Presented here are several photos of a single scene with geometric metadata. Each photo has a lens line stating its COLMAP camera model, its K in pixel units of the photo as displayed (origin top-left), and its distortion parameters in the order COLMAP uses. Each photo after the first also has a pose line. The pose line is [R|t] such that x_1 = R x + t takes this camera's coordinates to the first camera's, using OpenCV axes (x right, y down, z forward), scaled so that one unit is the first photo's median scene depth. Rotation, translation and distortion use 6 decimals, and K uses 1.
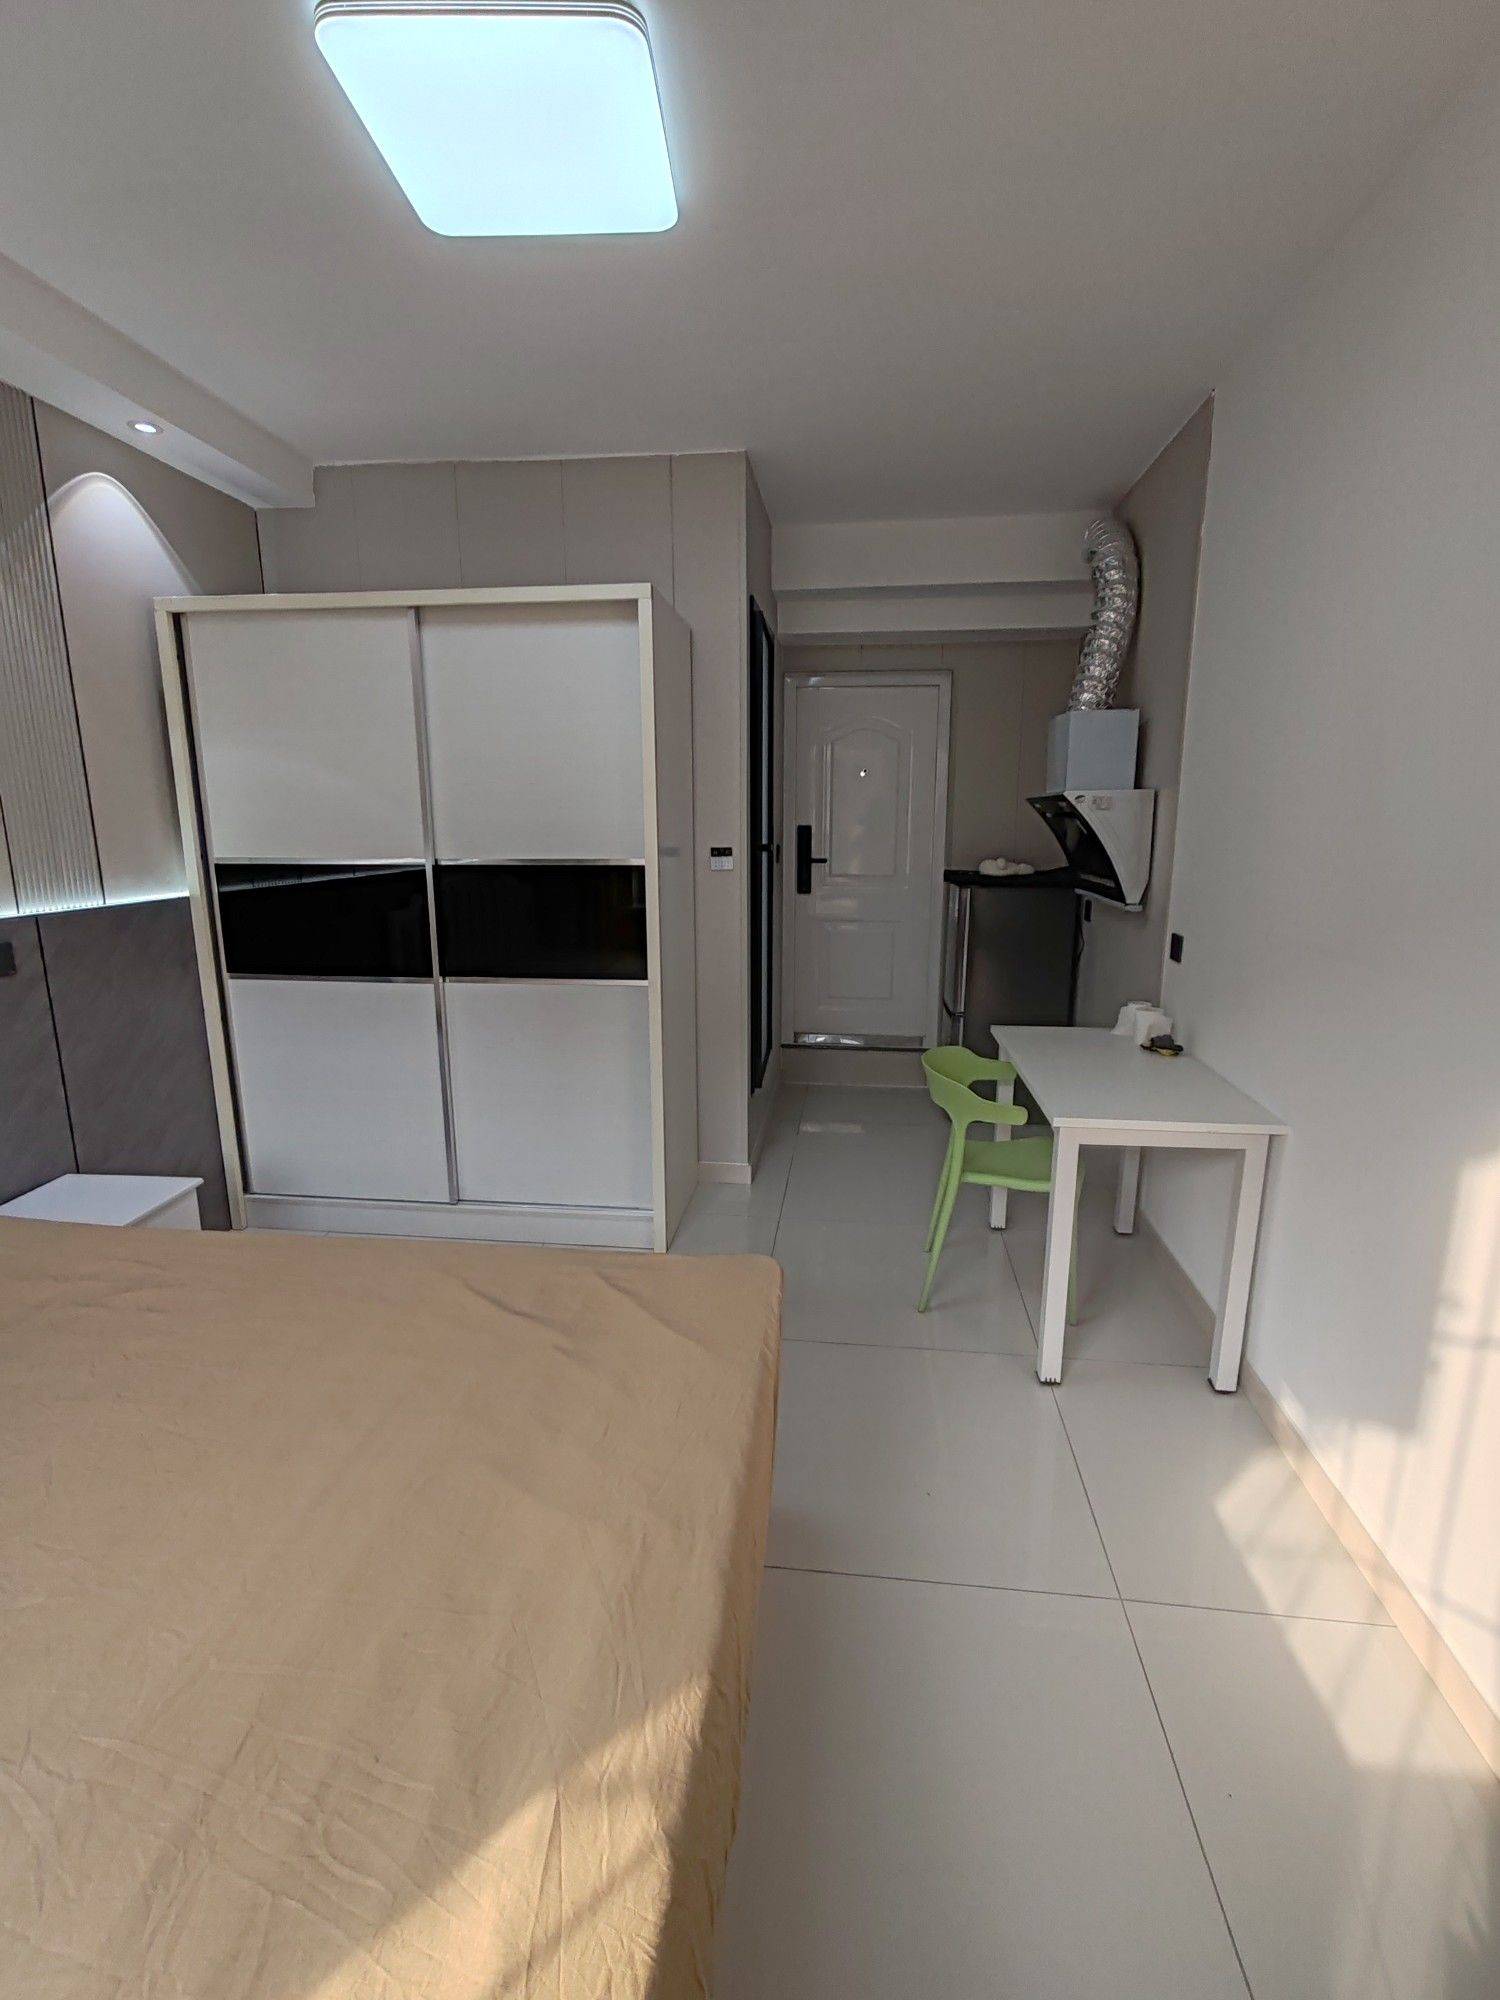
lens RADIAL K [[892.7, 0, 756.0], [0, 892.7, 997.5], [0, 0, 1]] dist [-0.003164, -0.000147]
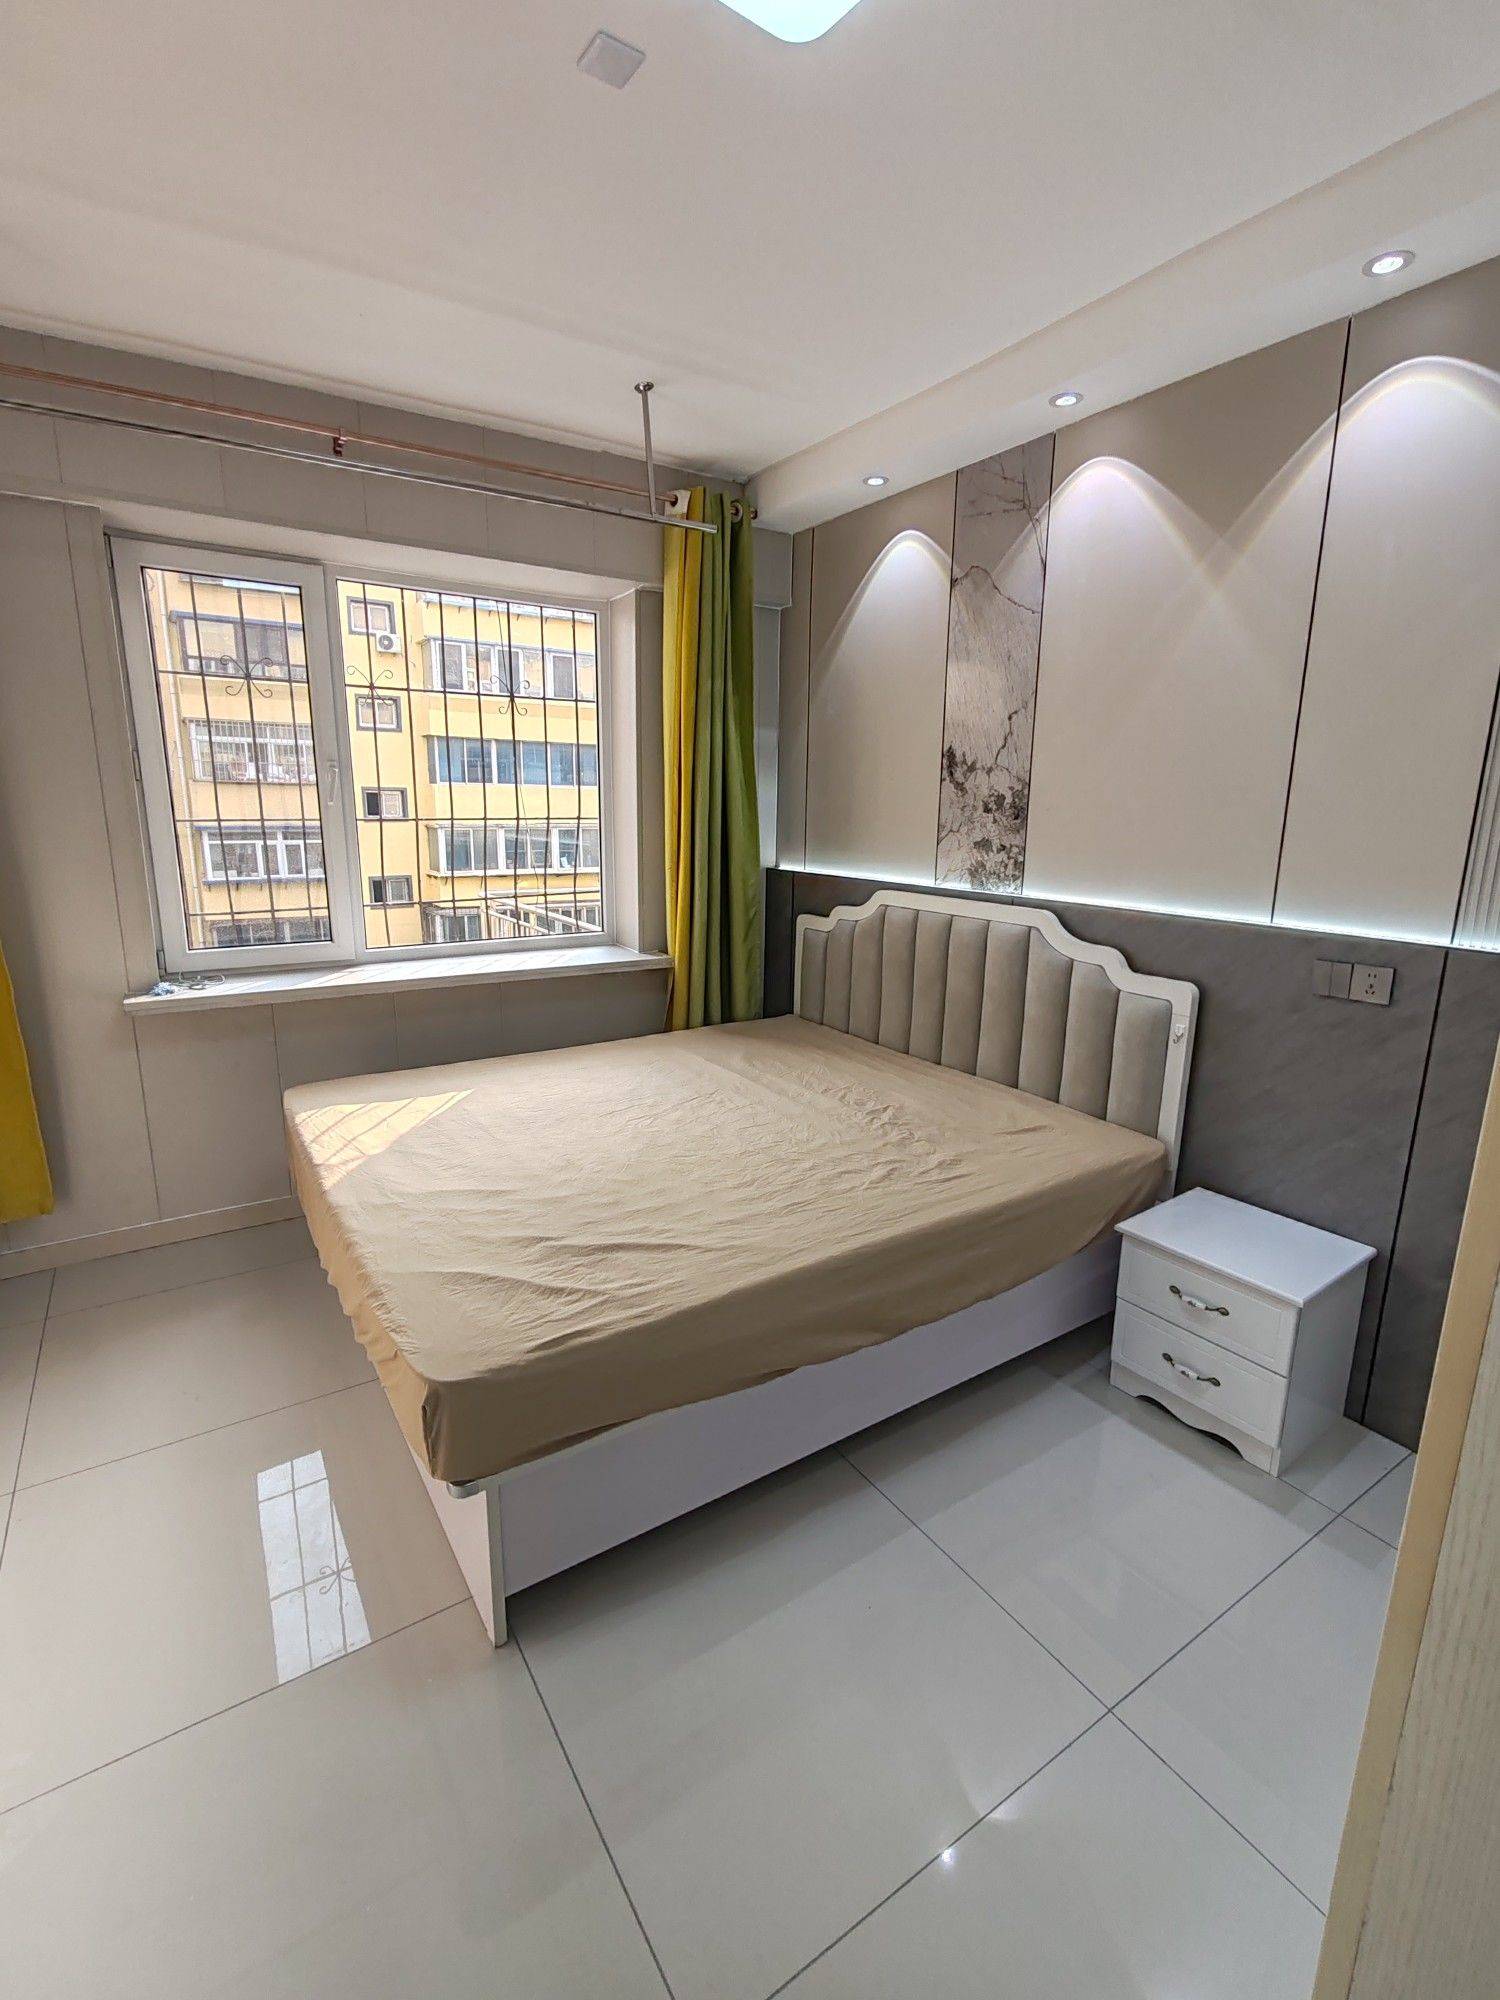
lens RADIAL K [[892.7, 0, 756.0], [0, 892.7, 997.5], [0, 0, 1]] dist [-0.003164, -0.000147]
pose [[-0.773064, 0.126483, -0.621590, 0.409933], [-0.138260, 0.922761, 0.359718, -0.590599], [0.619077, 0.364026, -0.695866, 2.792896]]
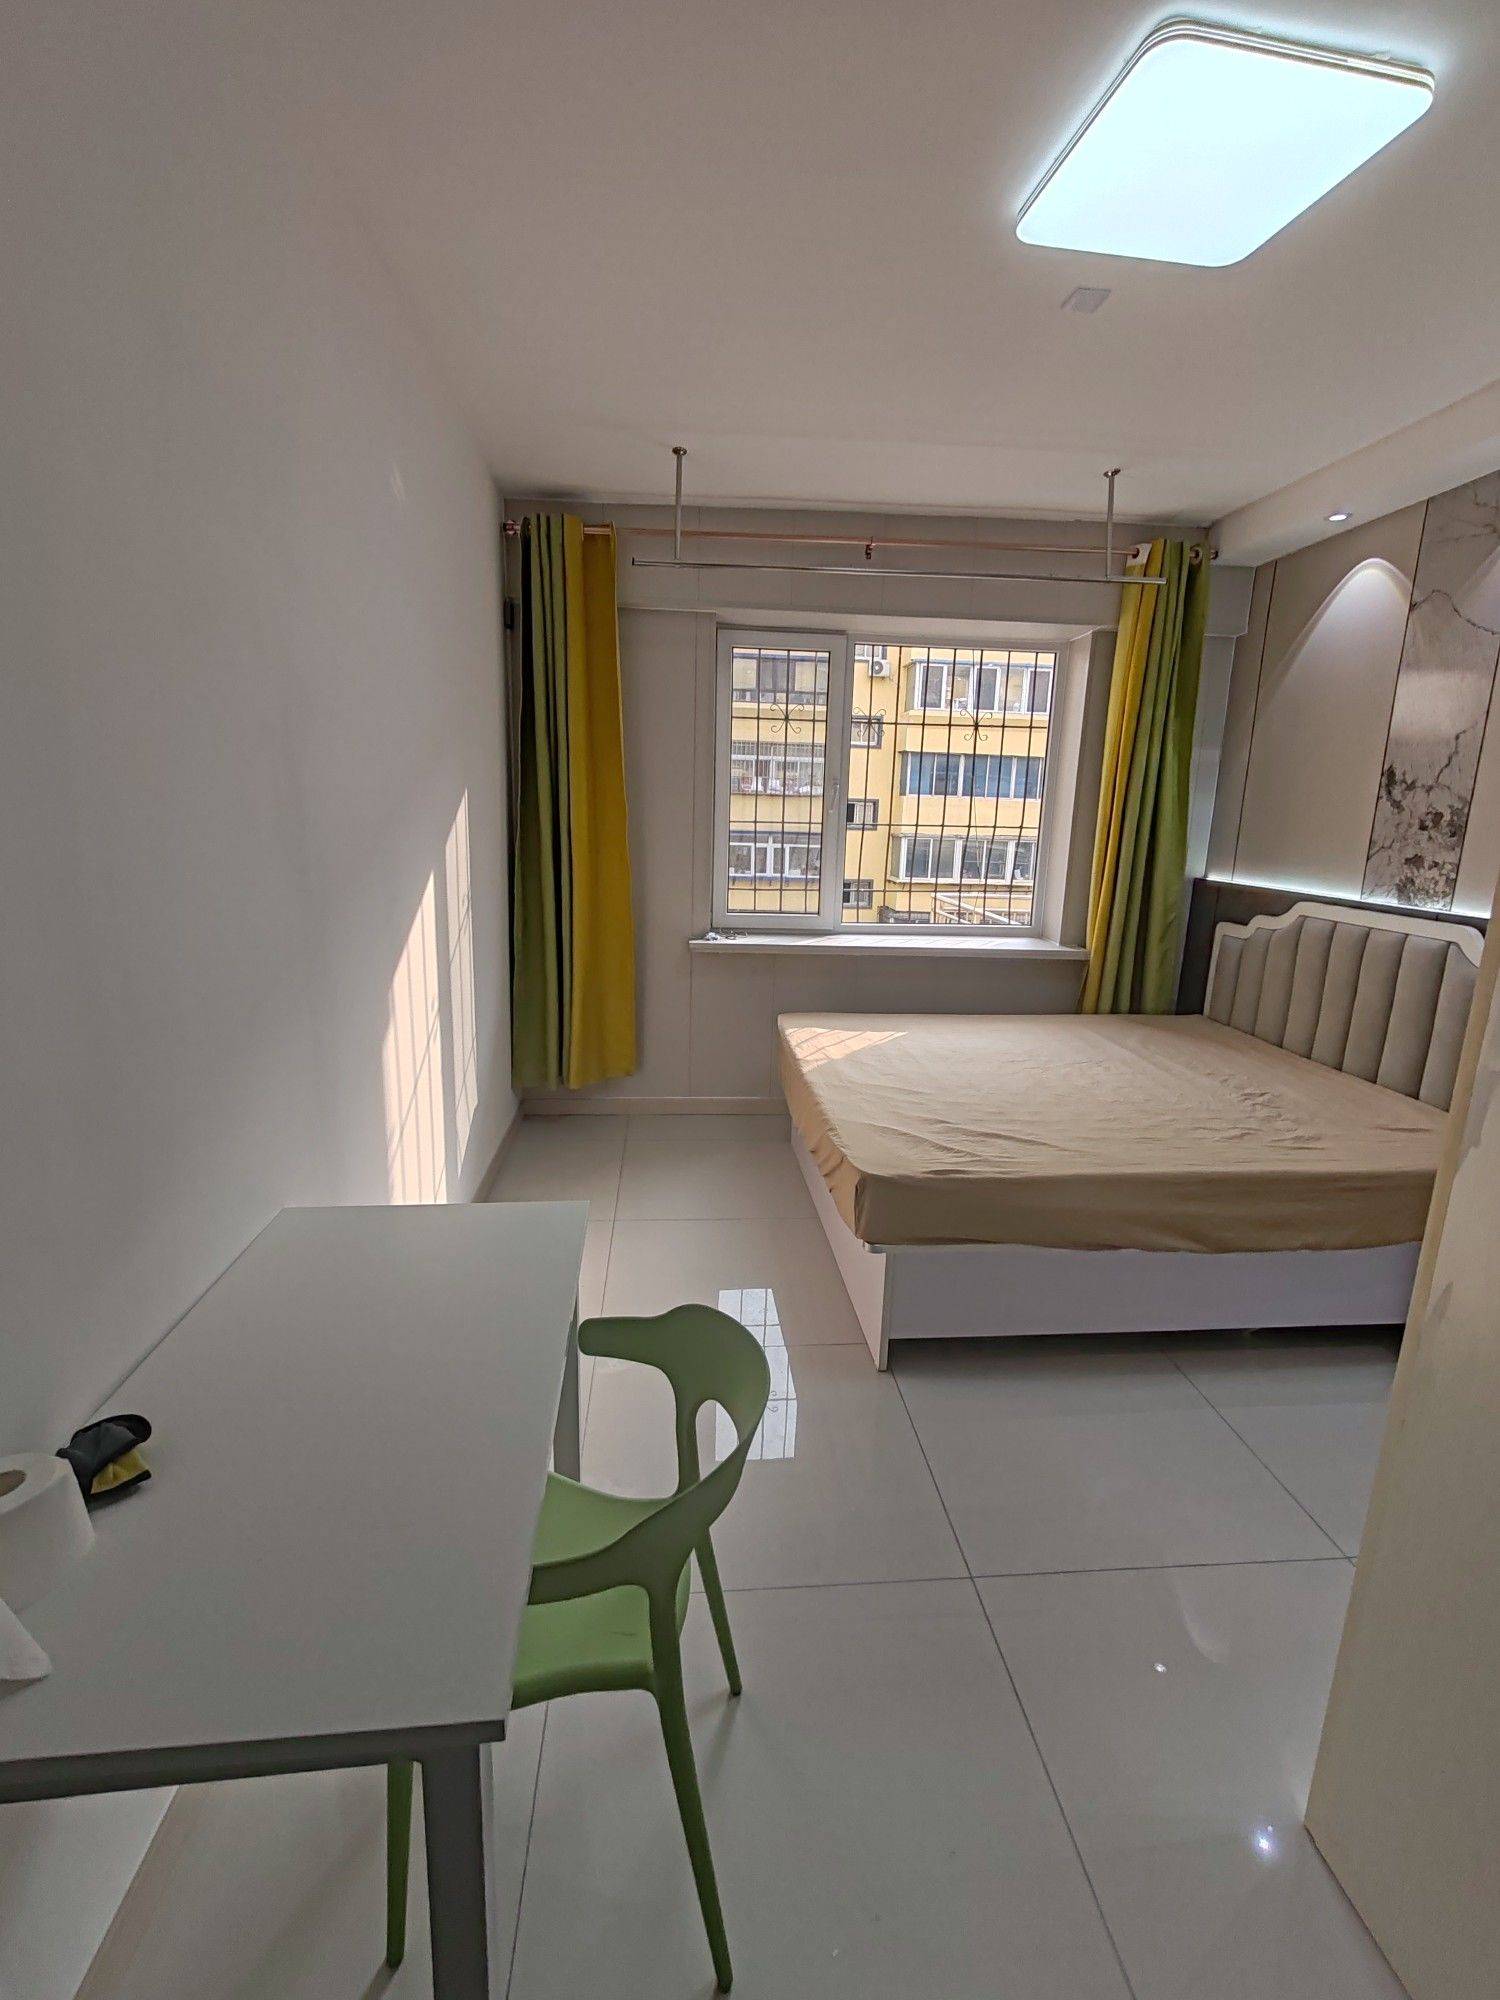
lens RADIAL K [[892.7, 0, 756.0], [0, 892.7, 997.5], [0, 0, 1]] dist [-0.003164, -0.000147]
pose [[-0.981622, 0.014109, -0.190315, 0.683979], [-0.063868, 0.915468, 0.397290, -0.727299], [0.179832, 0.402143, -0.897742, 3.486707]]
